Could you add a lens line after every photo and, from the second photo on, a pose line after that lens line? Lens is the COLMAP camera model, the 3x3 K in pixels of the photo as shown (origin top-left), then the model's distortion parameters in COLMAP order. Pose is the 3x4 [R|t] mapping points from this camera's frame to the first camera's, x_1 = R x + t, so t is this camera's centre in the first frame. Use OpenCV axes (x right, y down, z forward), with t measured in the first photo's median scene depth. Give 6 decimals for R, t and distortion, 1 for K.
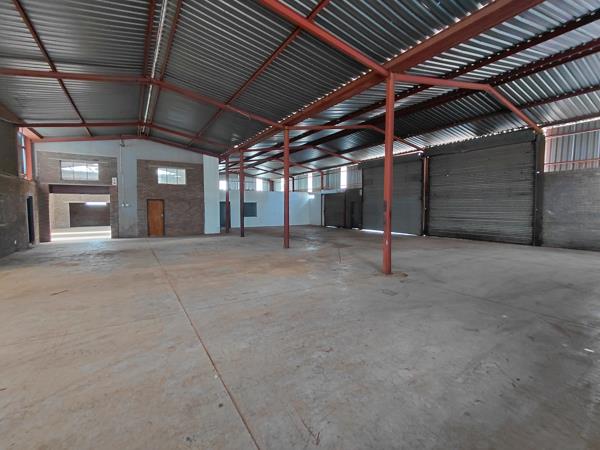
lens RADIAL K [[276.7, 0, 301.1], [0, 276.7, 225.2], [0, 0, 1]] dist [-0.010482, 0.005052]
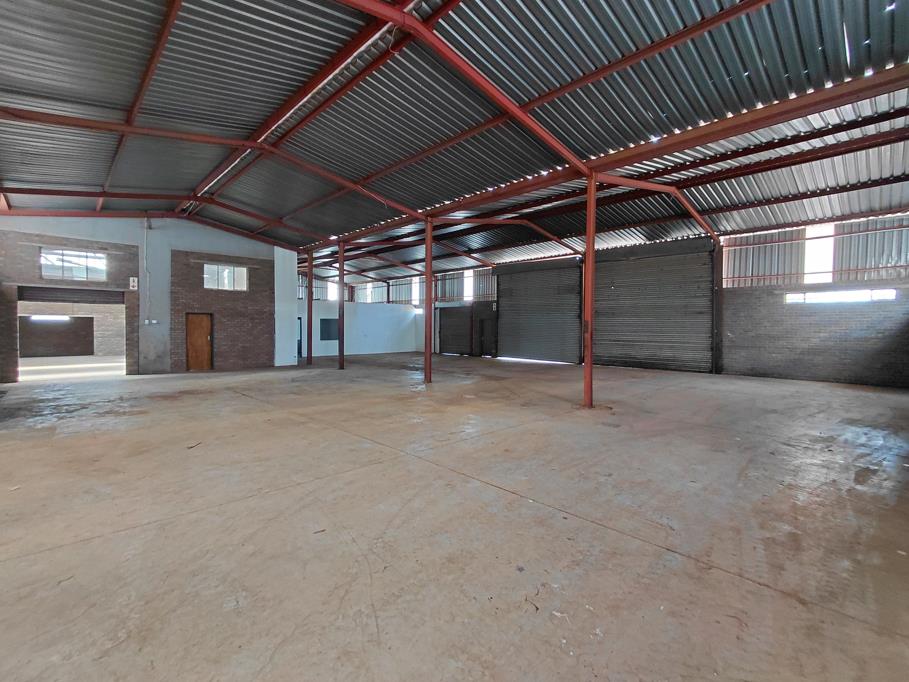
lens RADIAL K [[419.2, 0, 455.8], [0, 419.2, 339.8], [0, 0, 1]] dist [-0.010482, 0.005052]
pose [[0.977533, -0.000718, 0.210783, -0.163373], [0.007631, 0.999459, -0.031987, 0.004411], [-0.210646, 0.032877, 0.977009, -0.075410]]
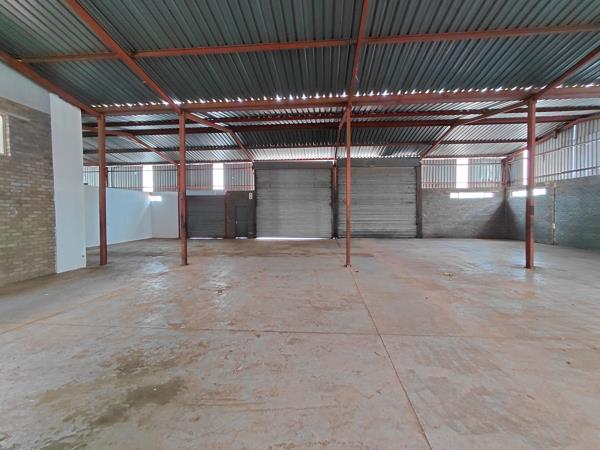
lens RADIAL K [[276.7, 0, 299.8], [0, 276.7, 219.8], [0, 0, 1]] dist [-0.010482, 0.005052]
pose [[0.594793, -0.022618, 0.803561, -0.553529], [0.057866, 0.998216, -0.014735, -0.029983], [-0.801794, 0.055263, 0.595040, 0.503549]]
